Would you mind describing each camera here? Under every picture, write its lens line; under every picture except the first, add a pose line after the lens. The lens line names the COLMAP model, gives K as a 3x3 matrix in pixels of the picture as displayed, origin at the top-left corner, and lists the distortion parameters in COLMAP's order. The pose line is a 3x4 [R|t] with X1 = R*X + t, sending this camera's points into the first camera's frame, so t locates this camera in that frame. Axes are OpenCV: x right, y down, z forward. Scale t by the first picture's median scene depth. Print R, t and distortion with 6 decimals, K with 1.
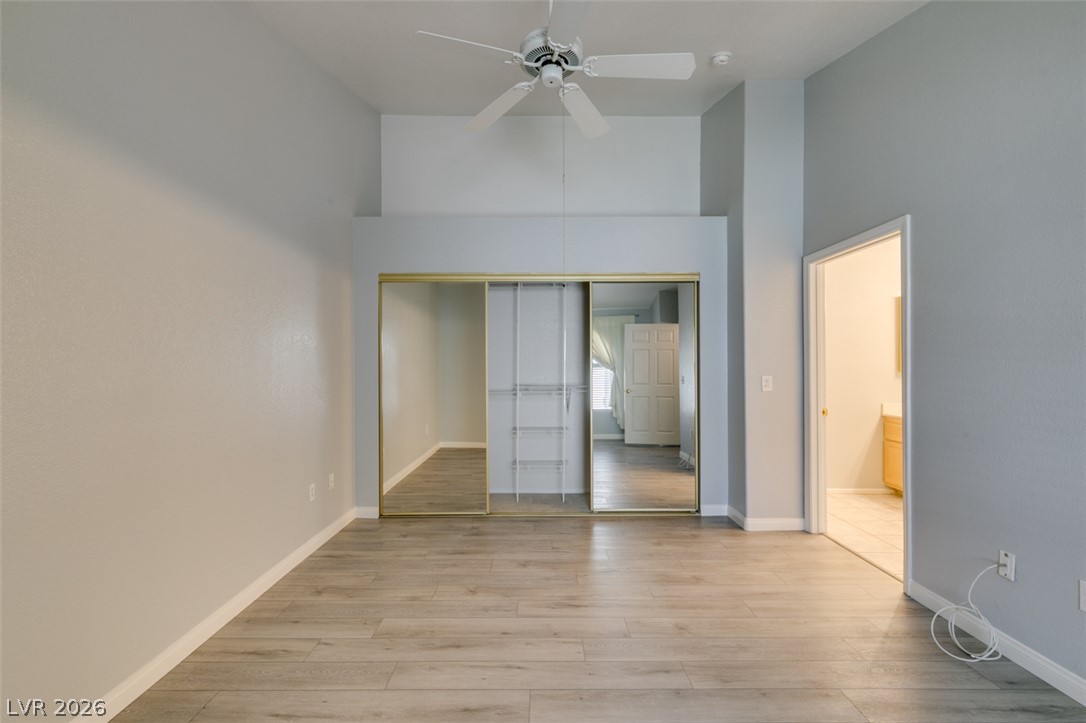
lens RADIAL K [[485.4, 0, 540.2], [0, 485.4, 364.8], [0, 0, 1]] dist [0.000467, -0.000391]
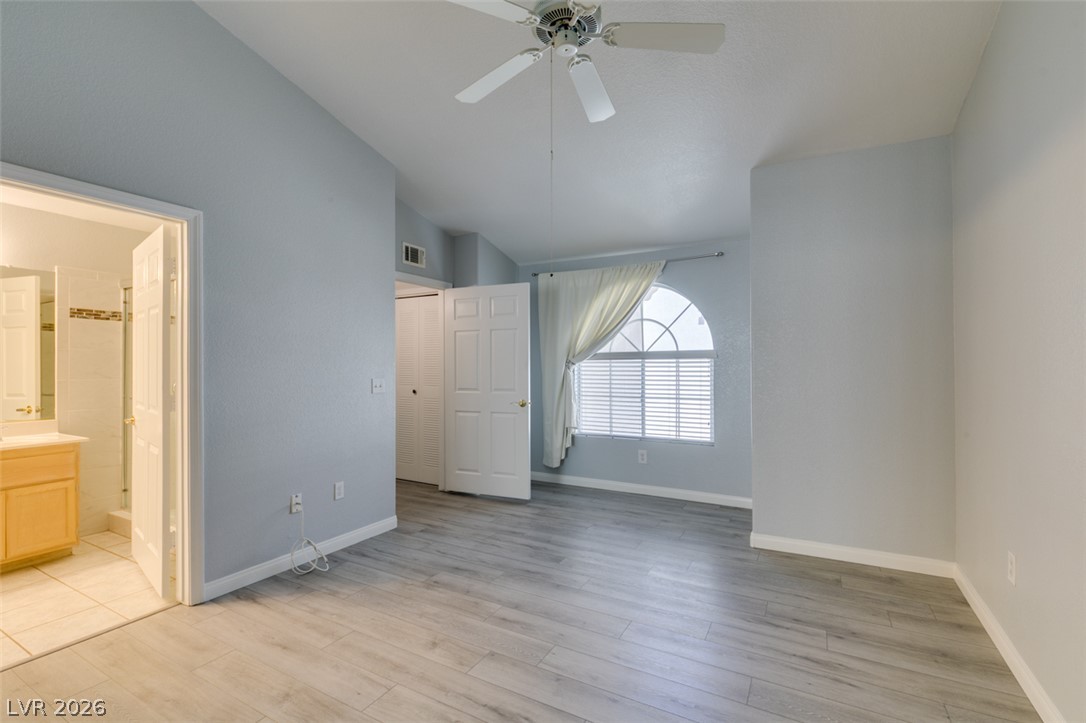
lens RADIAL K [[485.4, 0, 543.6], [0, 485.4, 363.4], [0, 0, 1]] dist [0.000467, -0.000391]
pose [[-0.873644, 0.005008, 0.486540, -0.313375], [0.002266, 0.999978, -0.006224, 0.004196], [-0.486561, -0.004335, -0.873636, 1.517896]]
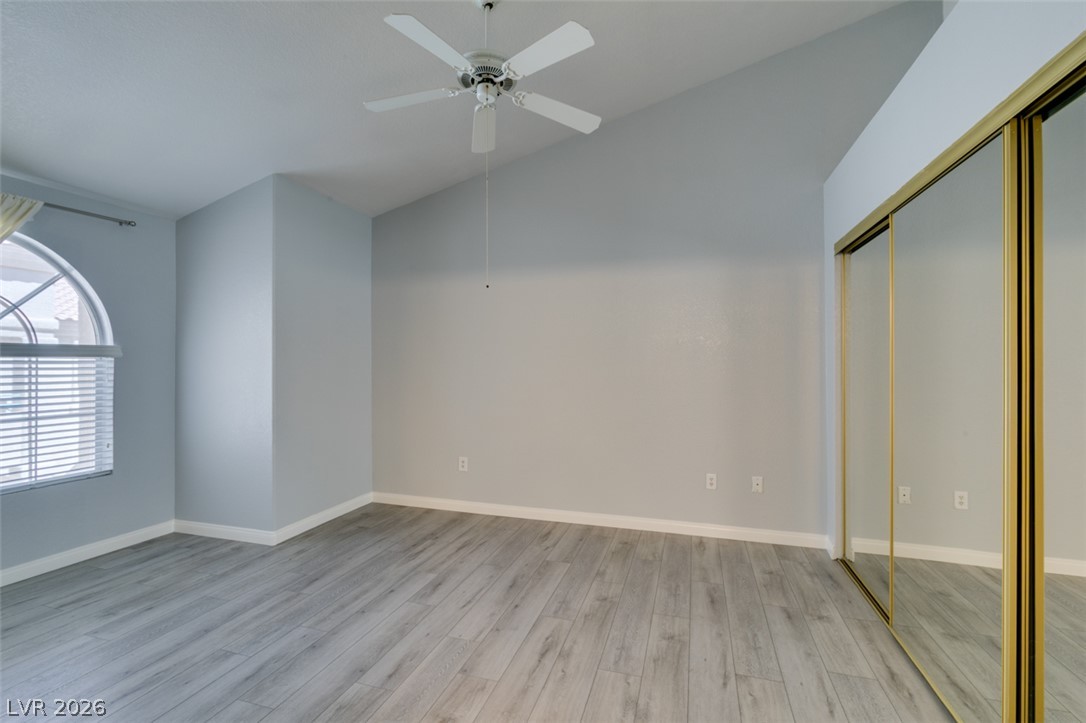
lens RADIAL K [[485.4, 0, 535.9], [0, 485.4, 358.7], [0, 0, 1]] dist [0.000467, -0.000391]
pose [[-0.311110, -0.009495, -0.950326, 0.838404], [0.005816, 0.999912, -0.011894, 0.002756], [0.950356, -0.009228, -0.311028, 1.203219]]
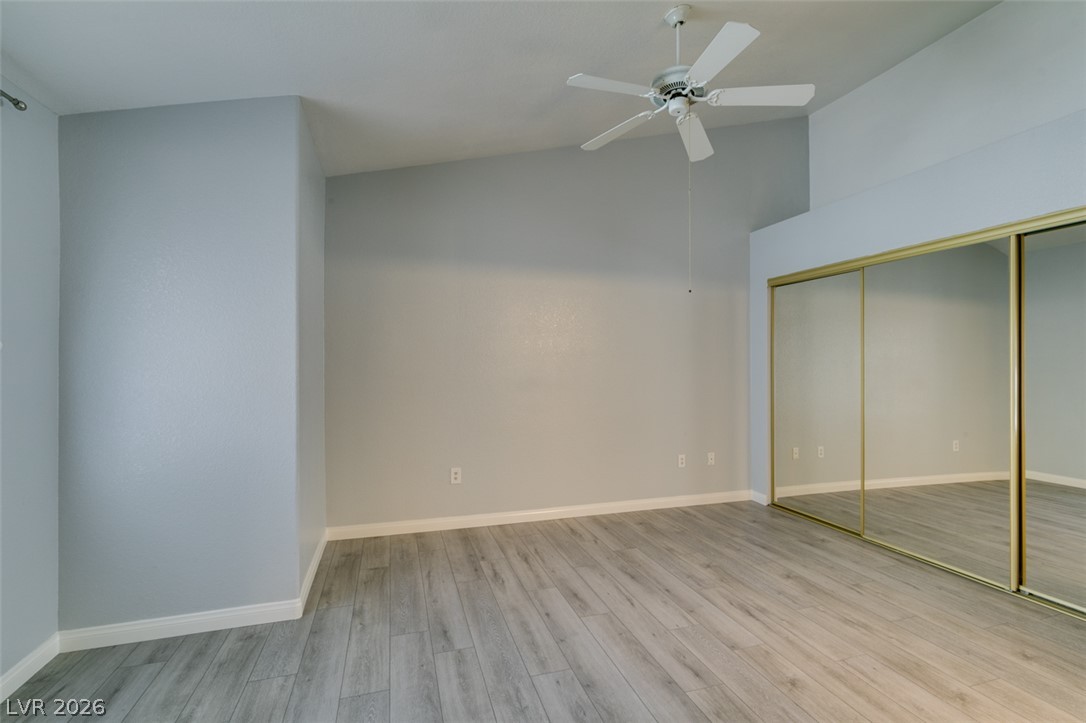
lens RADIAL K [[485.4, 0, 540.5], [0, 485.4, 365.1], [0, 0, 1]] dist [0.000467, -0.000391]
pose [[0.292207, 0.000427, -0.956355, 0.839283], [0.002988, 0.999995, 0.001360, 0.000581], [0.956350, -0.003255, 0.292204, 0.310570]]
